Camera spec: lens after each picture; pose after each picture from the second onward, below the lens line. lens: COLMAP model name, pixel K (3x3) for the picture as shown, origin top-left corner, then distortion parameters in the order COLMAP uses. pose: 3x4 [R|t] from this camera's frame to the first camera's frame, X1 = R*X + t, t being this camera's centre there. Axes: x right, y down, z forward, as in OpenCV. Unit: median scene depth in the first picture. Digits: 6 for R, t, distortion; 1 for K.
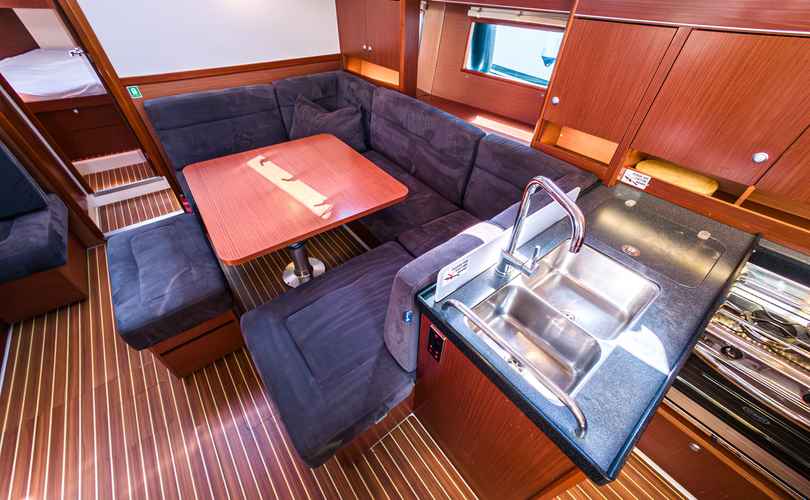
lens RADIAL K [[307.5, 0, 405.0], [0, 307.5, 250.0], [0, 0, 1]] dist [-0.023615, 0.013396]
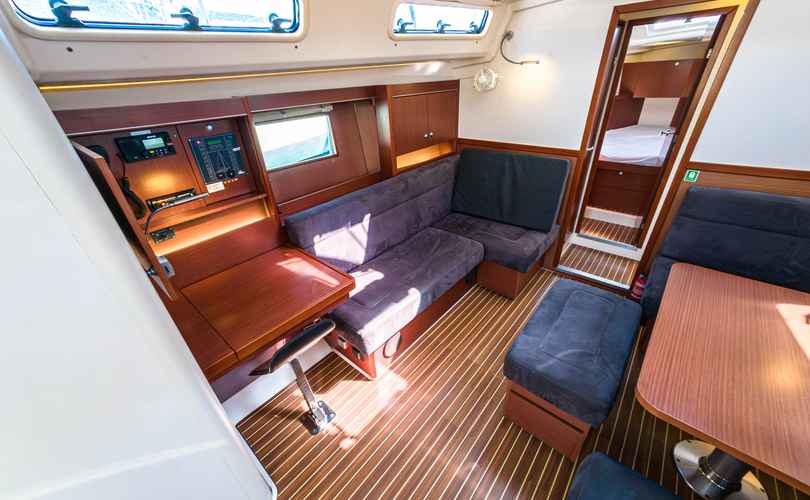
lens RADIAL K [[307.5, 0, 405.0], [0, 307.5, 250.0], [0, 0, 1]] dist [-0.023615, 0.013396]
pose [[0.186977, 0.459259, -0.868401, -0.157623], [-0.617898, 0.742208, 0.259480, -0.051719], [0.763703, 0.488066, 0.422551, 0.040731]]
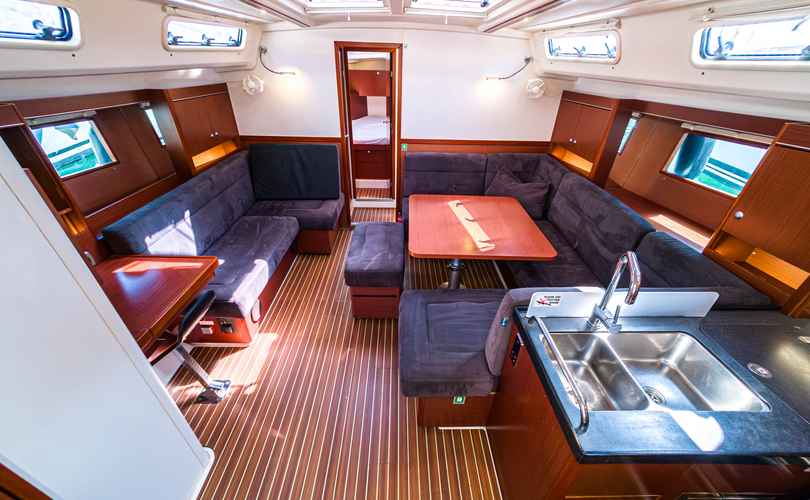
lens RADIAL K [[307.5, 0, 405.0], [0, 307.5, 250.0], [0, 0, 1]] dist [-0.023615, 0.013396]
pose [[0.792914, 0.312482, -0.523108, 0.158811], [-0.409238, 0.909154, -0.077224, 0.121697], [0.451454, 0.275308, 0.848760, -0.271299]]
